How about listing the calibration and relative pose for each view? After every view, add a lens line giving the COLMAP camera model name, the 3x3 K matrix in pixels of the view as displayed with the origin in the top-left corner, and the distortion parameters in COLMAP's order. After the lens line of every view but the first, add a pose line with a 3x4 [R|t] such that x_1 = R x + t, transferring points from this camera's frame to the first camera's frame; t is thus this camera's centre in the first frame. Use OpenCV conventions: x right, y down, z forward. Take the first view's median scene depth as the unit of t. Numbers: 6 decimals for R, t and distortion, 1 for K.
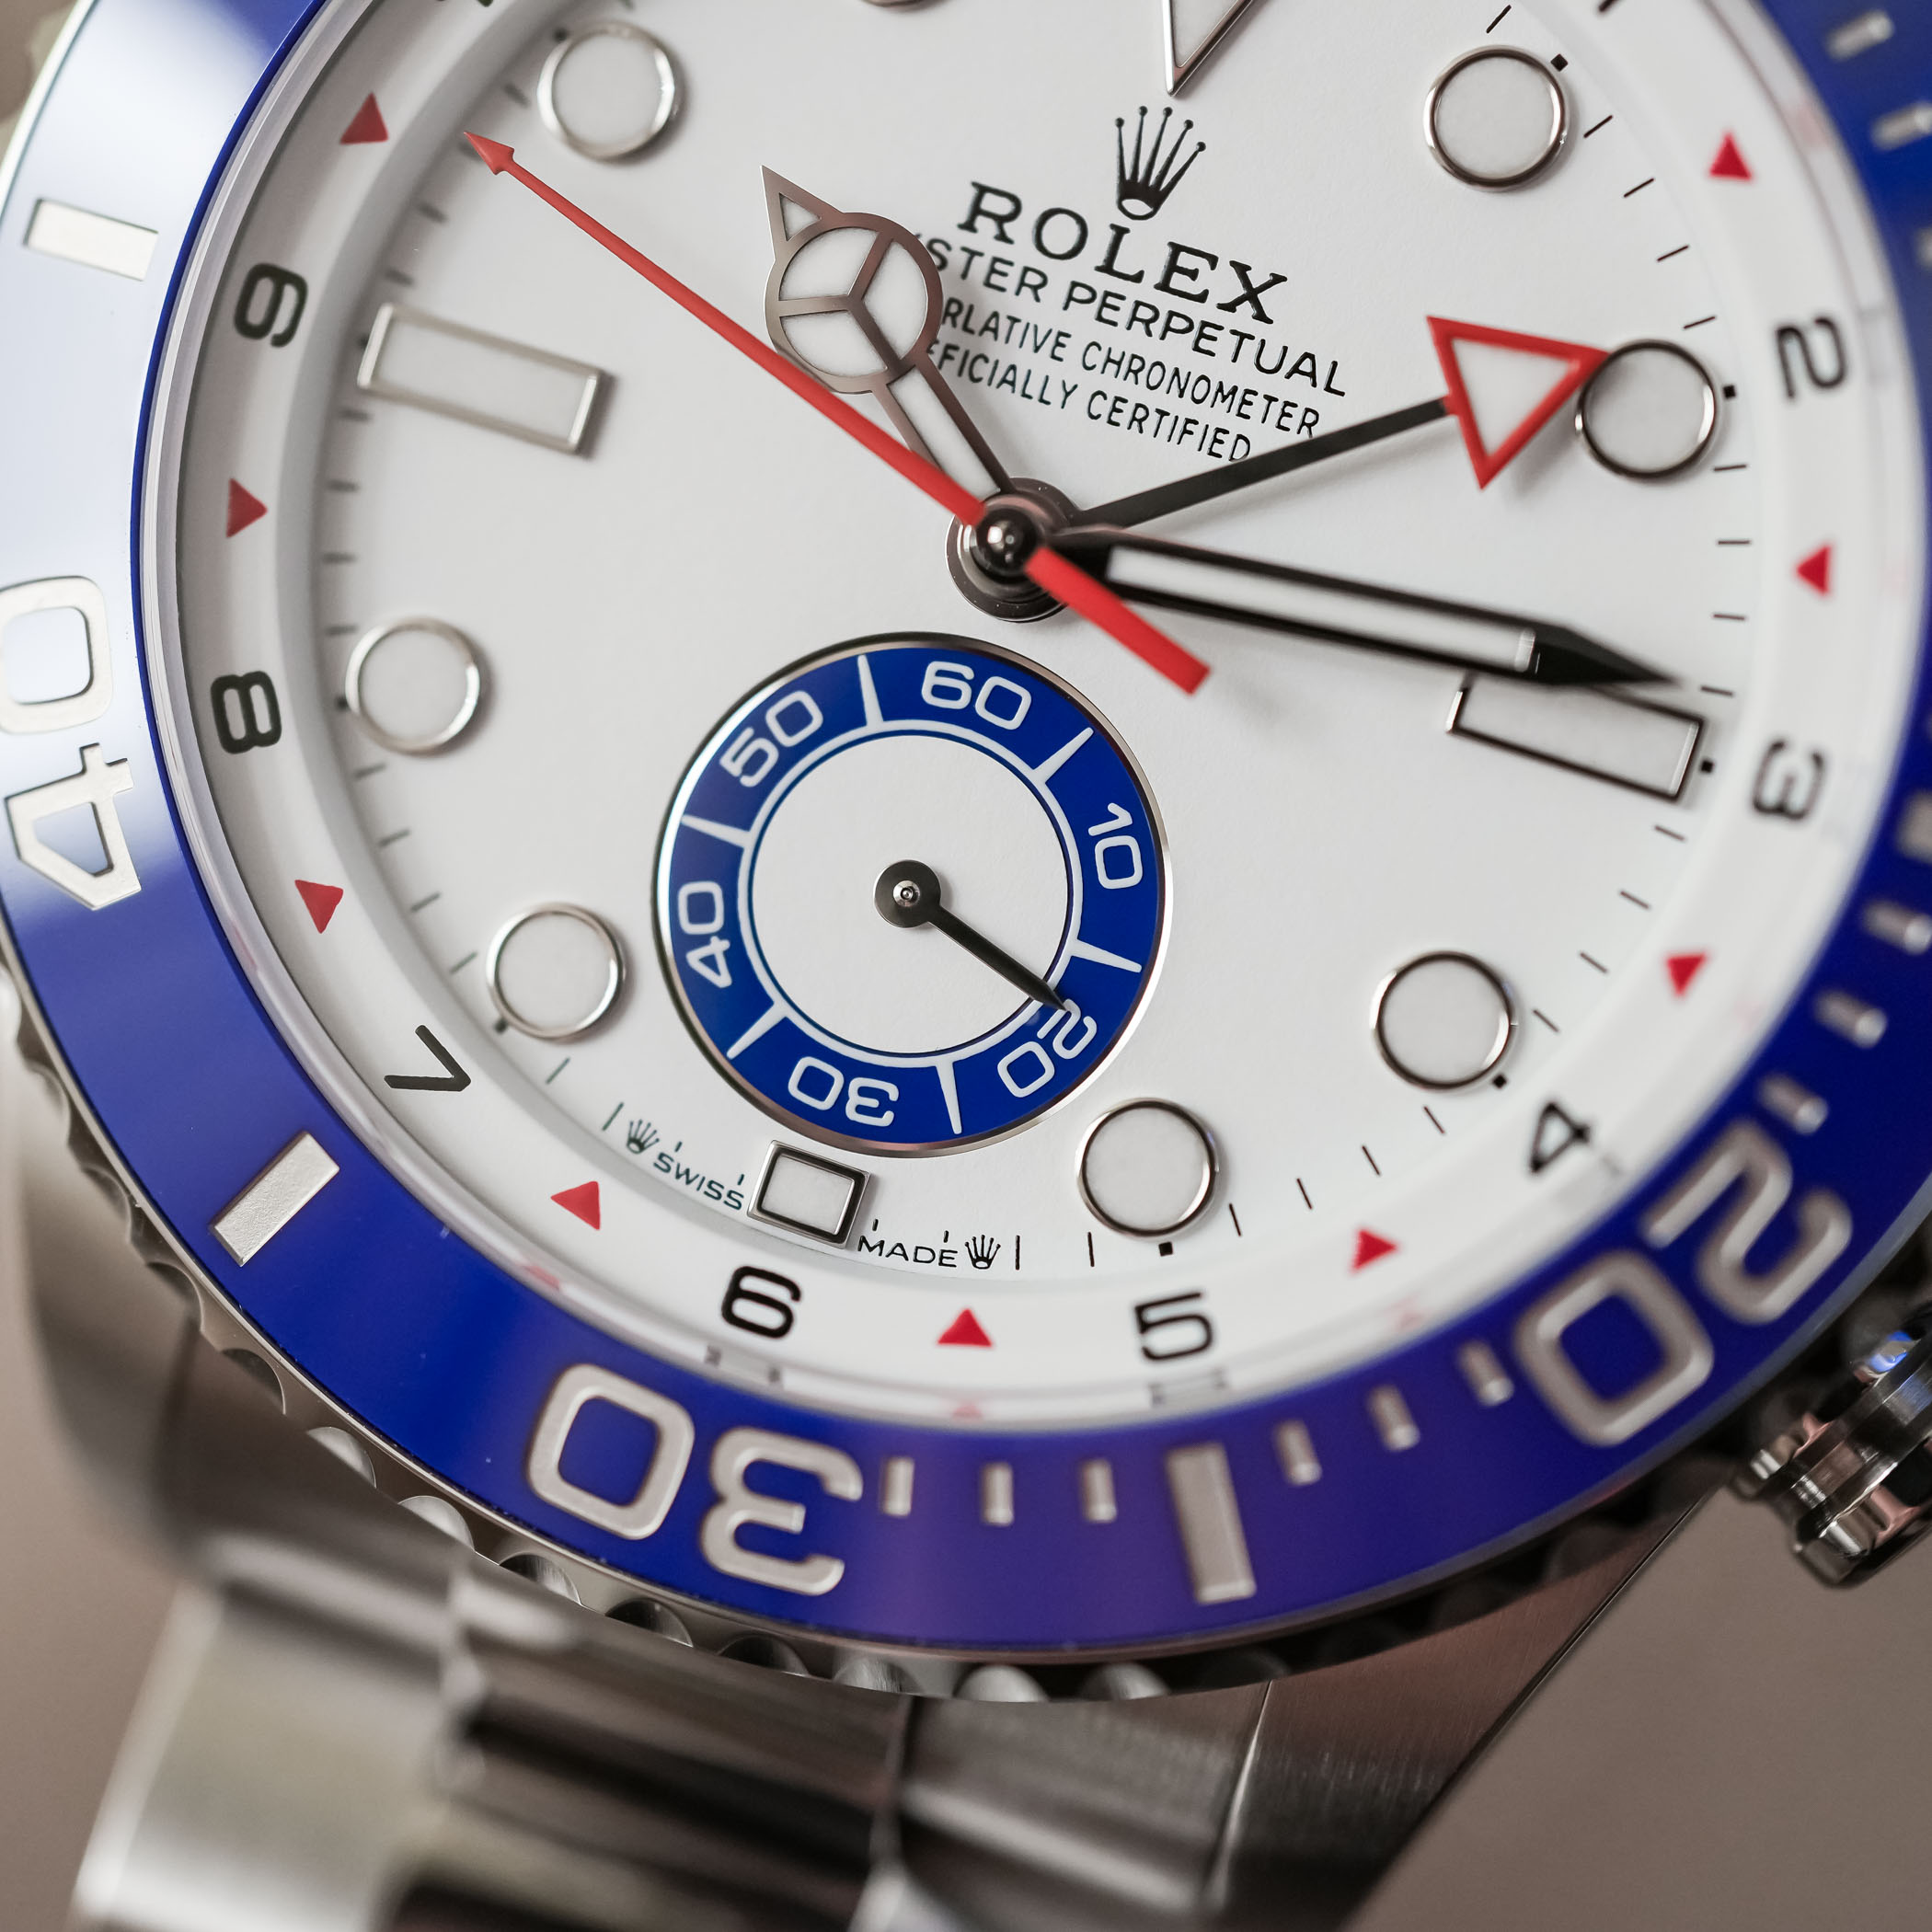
lens RADIAL K [[4942.2, 0, 958.8], [0, 4942.2, 1028.0], [0, 0, 1]] dist [0.067694, 0.043784]
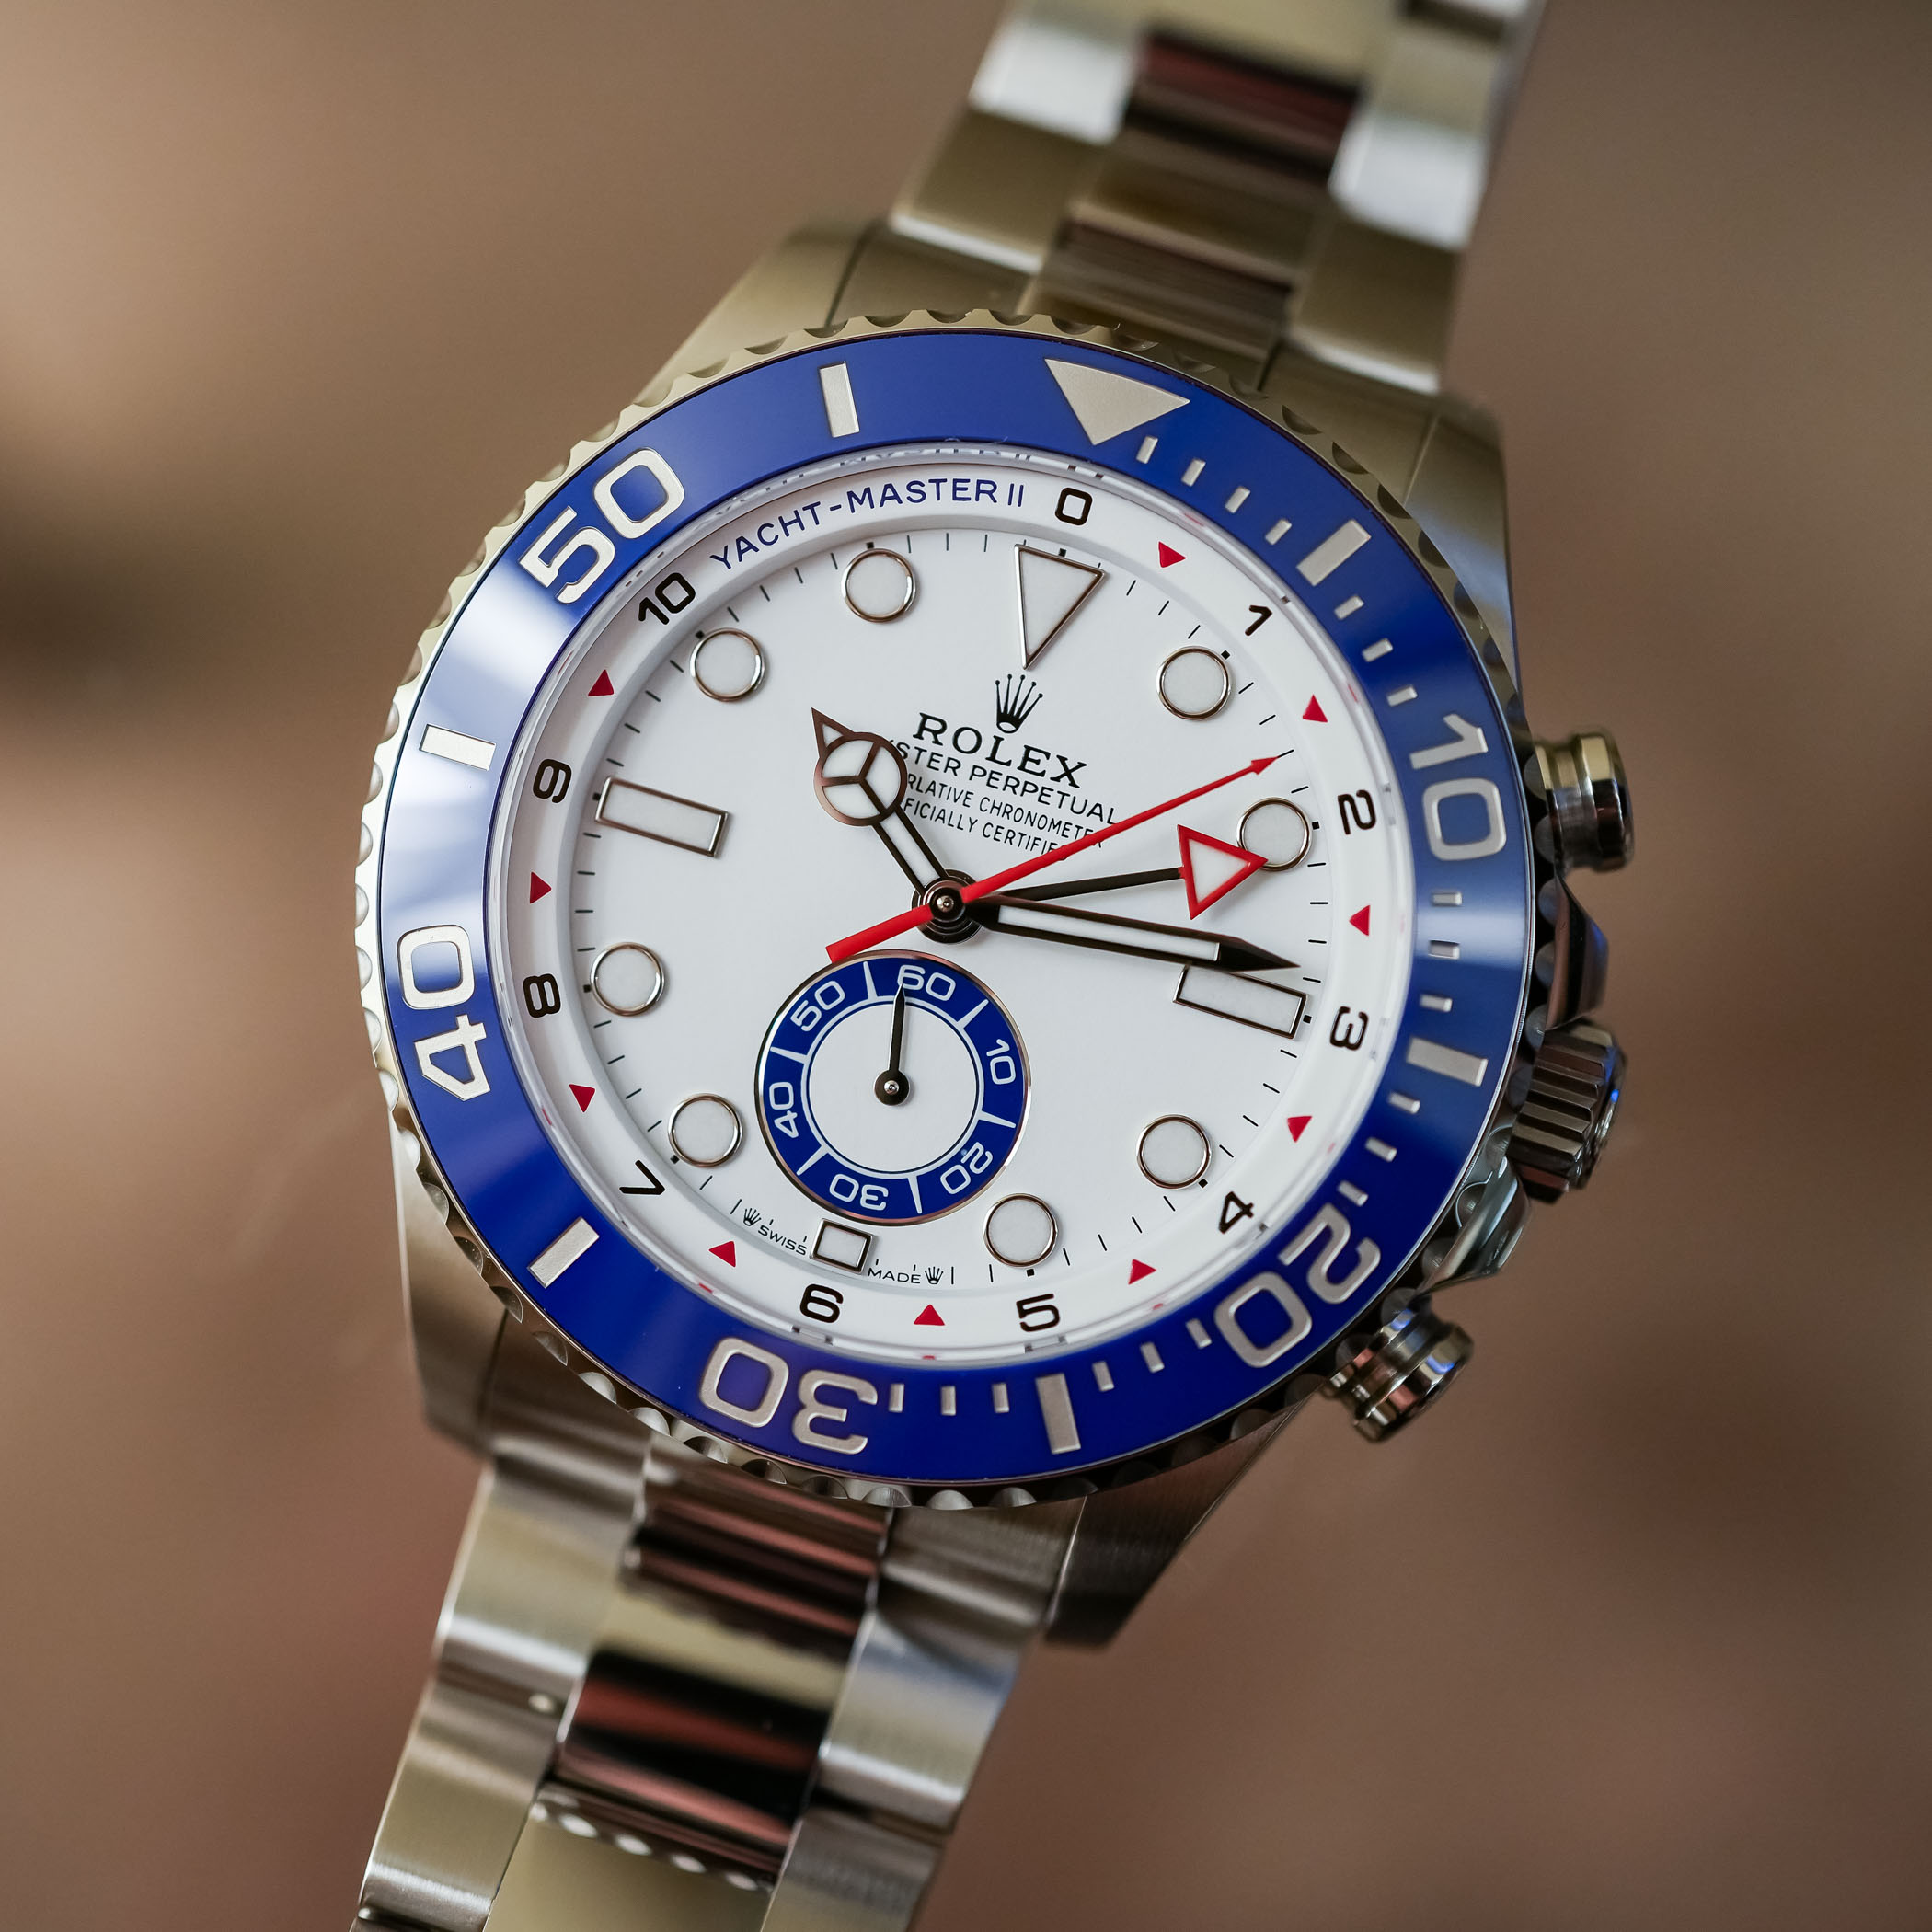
lens RADIAL K [[4836.1, 0, 963.8], [0, 4836.1, 964.6], [0, 0, 1]] dist [-0.200801, 1.039100]
pose [[0.996708, -0.010856, 0.080345, -0.131767], [0.012200, 0.999793, -0.016260, -0.043907], [-0.080152, 0.017187, 0.996635, -0.857218]]
